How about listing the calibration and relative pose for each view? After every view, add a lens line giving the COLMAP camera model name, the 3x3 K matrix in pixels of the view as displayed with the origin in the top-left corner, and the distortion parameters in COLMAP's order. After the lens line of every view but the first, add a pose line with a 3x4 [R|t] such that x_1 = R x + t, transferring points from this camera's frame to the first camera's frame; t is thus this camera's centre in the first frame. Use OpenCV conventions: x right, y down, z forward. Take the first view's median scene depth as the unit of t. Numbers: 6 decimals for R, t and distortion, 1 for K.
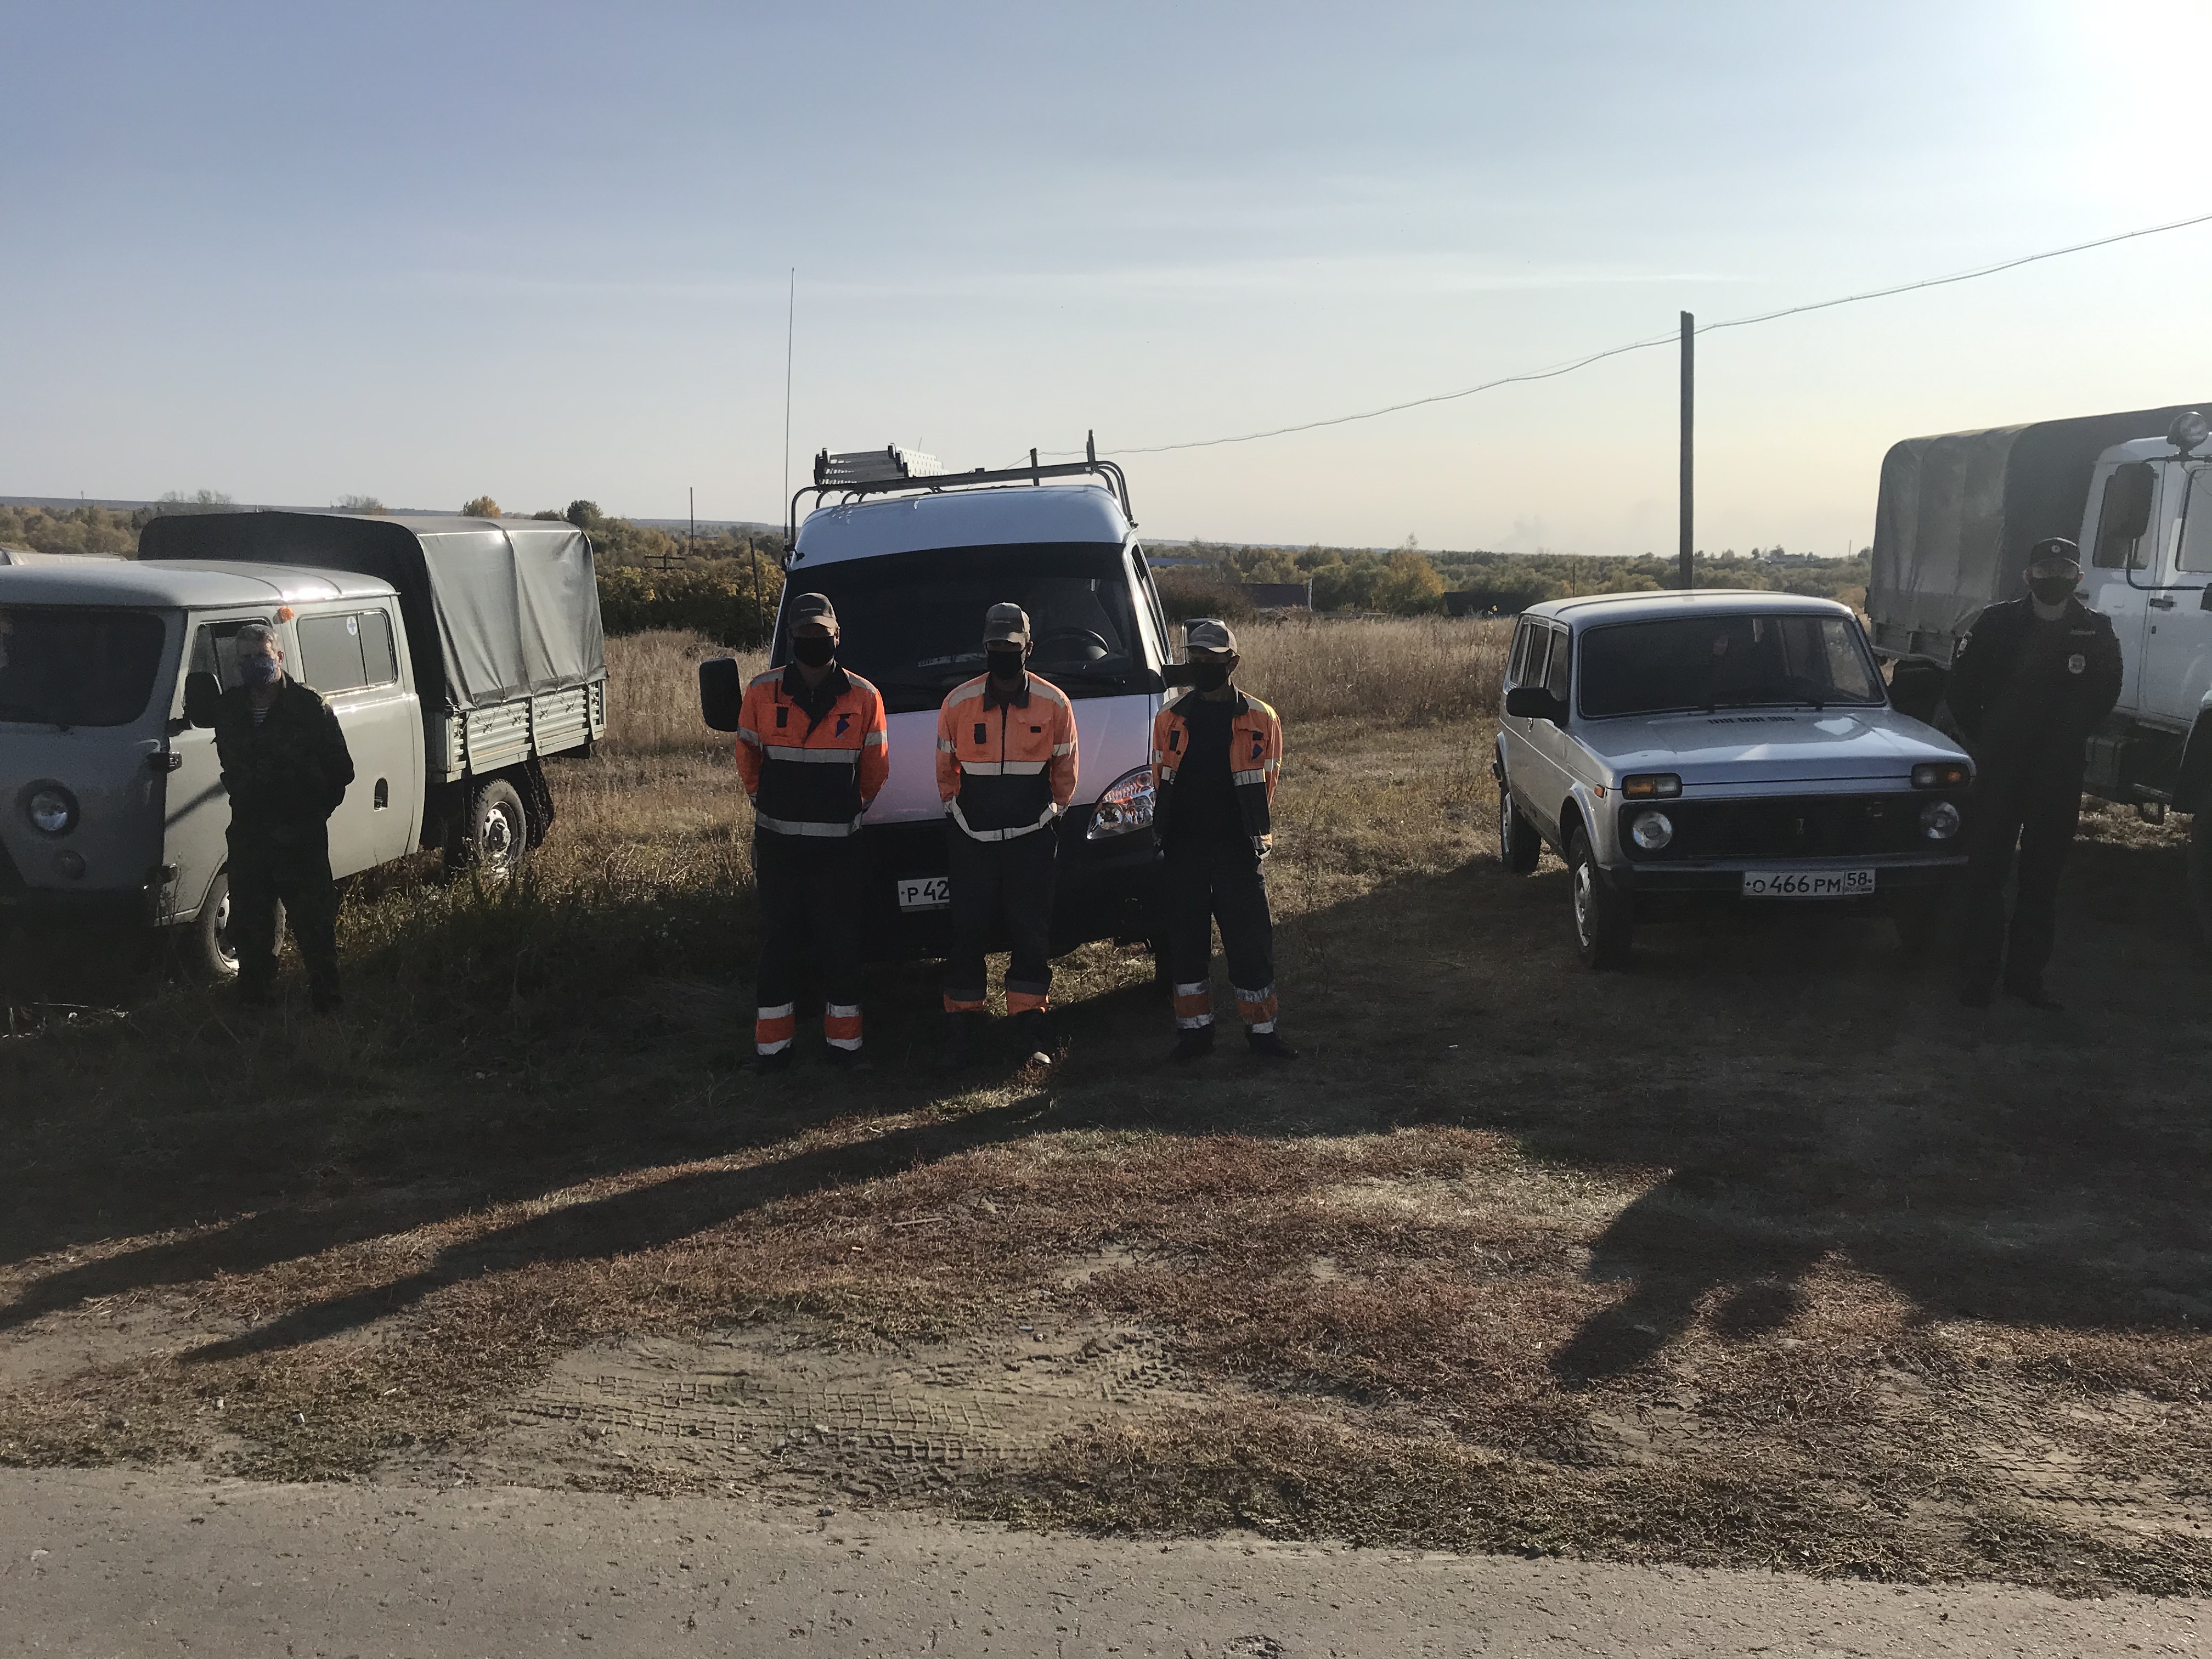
lens RADIAL K [[1822.7, 0, 1083.7], [0, 1822.7, 812.9], [0, 0, 1]] dist [0.011448, 0.008140]
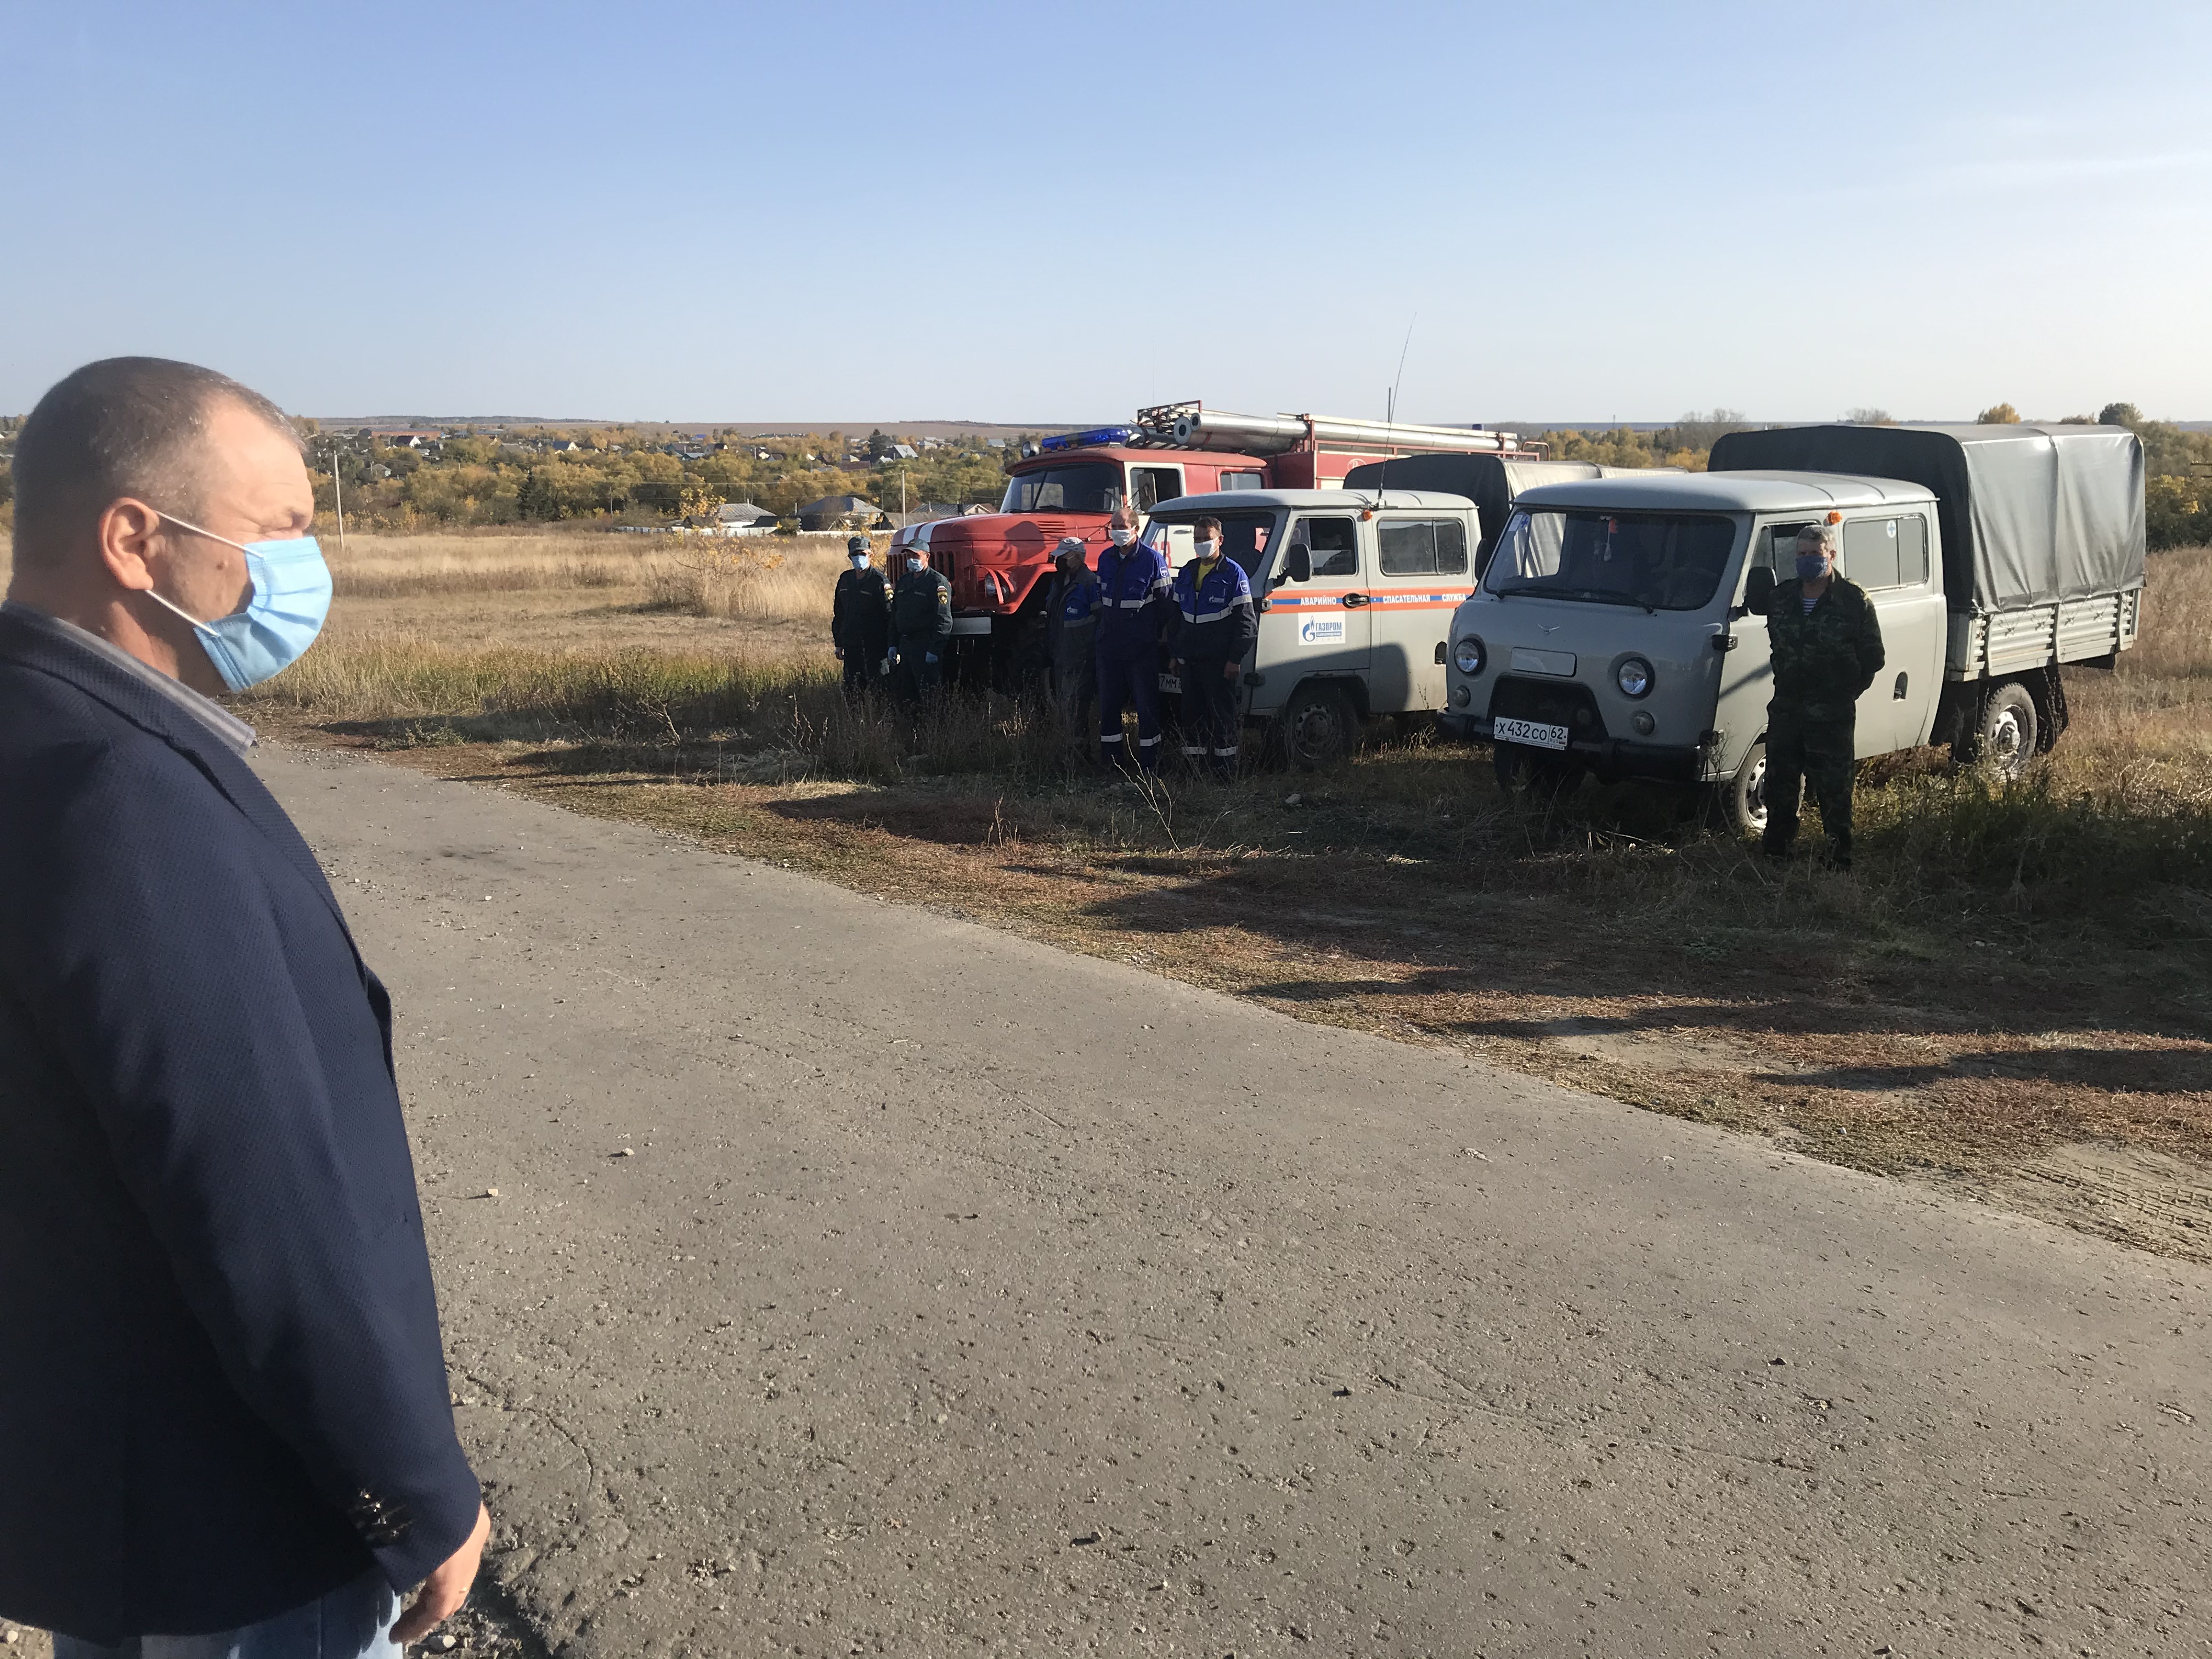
lens RADIAL K [[1822.7, 0, 1103.9], [0, 1822.7, 809.5], [0, 0, 1]] dist [0.011448, 0.008140]
pose [[0.723991, 0.110603, -0.680884, 0.019346], [-0.080692, 0.993865, 0.075643, 0.020581], [0.685073, 0.000177, 0.728474, -0.122078]]
